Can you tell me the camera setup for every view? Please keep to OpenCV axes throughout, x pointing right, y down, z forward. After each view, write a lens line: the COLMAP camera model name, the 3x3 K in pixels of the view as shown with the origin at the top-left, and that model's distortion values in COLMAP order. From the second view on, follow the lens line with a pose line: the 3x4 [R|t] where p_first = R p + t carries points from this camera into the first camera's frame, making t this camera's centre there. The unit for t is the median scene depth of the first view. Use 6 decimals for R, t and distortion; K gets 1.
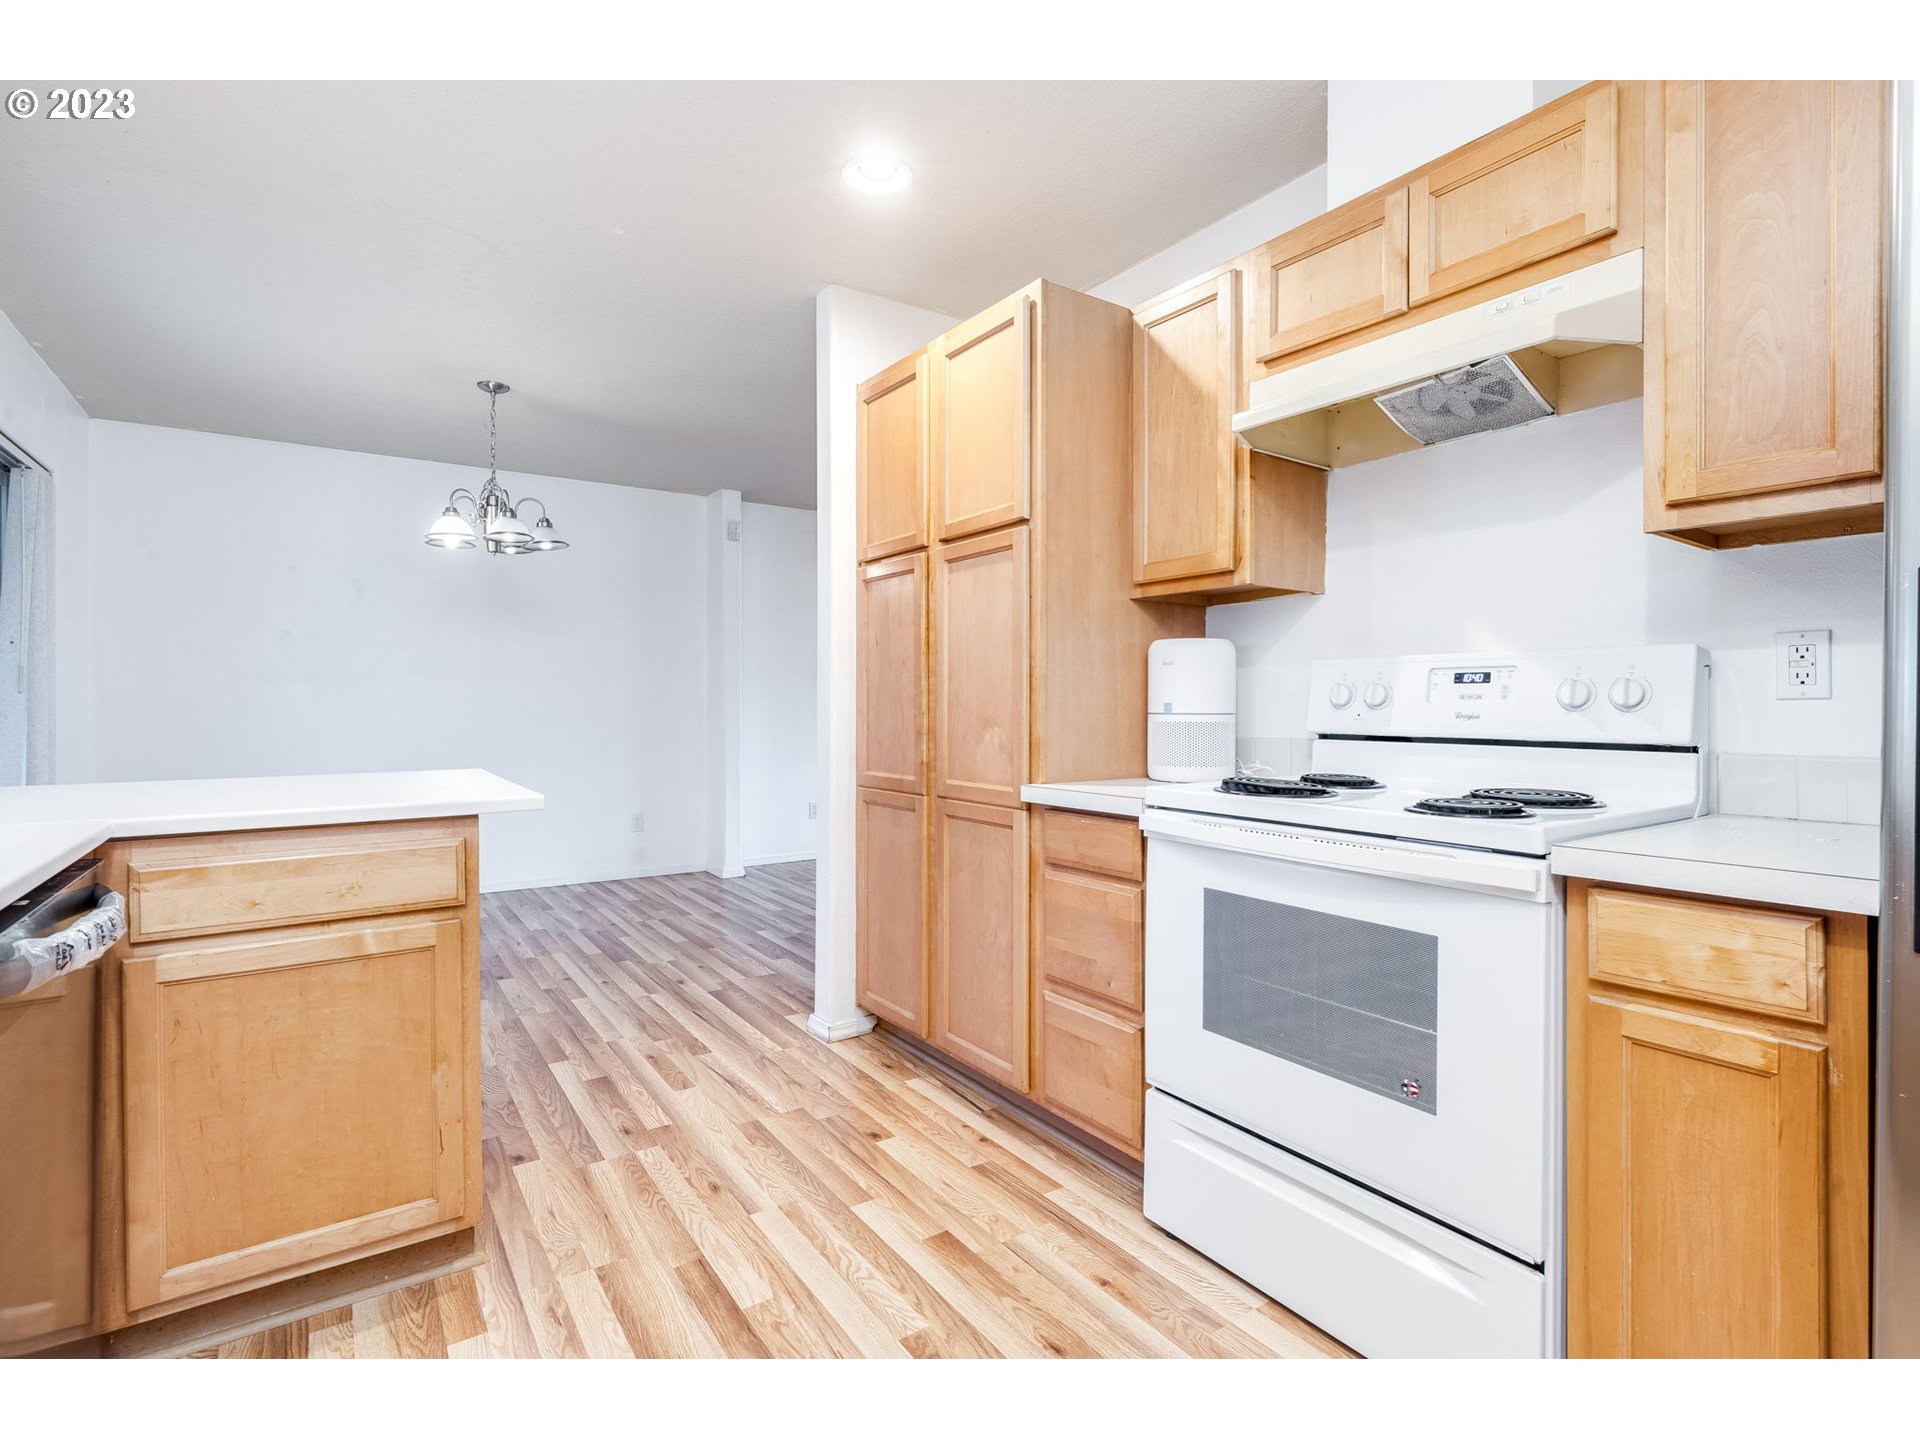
lens RADIAL K [[897.1, 0, 934.4], [0, 897.1, 718.8], [0, 0, 1]] dist [-0.000231, 0.000263]
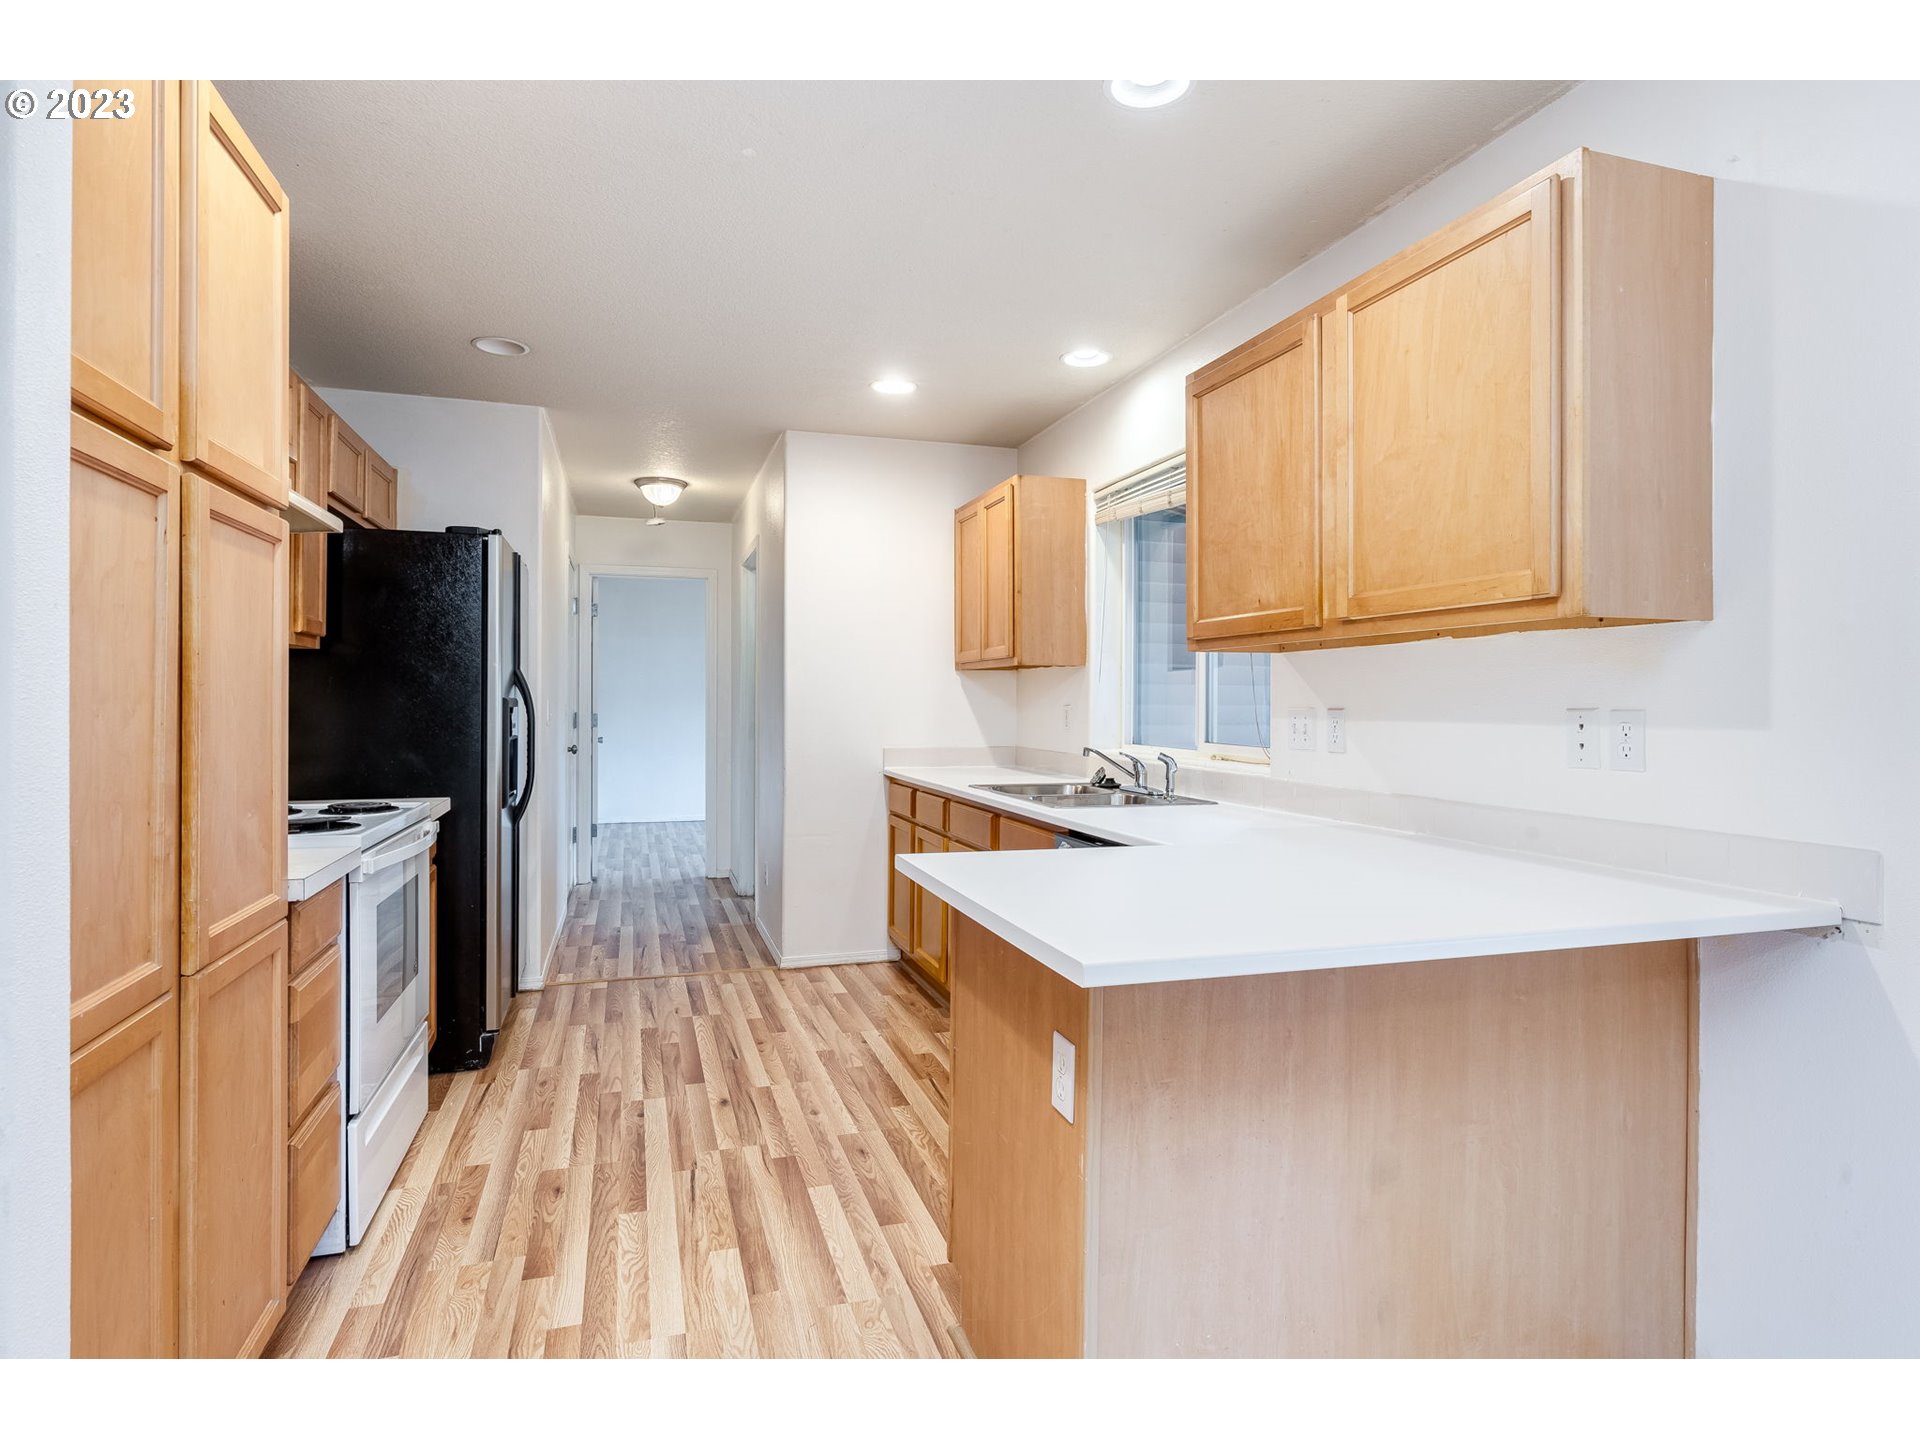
lens RADIAL K [[1002.9, 0, 954.0], [0, 1002.9, 698.8], [0, 0, 1]] dist [-0.001628, 0.000413]
pose [[-0.960458, -0.007338, 0.278328, -0.827666], [-0.004447, 0.999929, 0.011019, -0.109547], [-0.278389, 0.009345, -0.960423, 2.104683]]
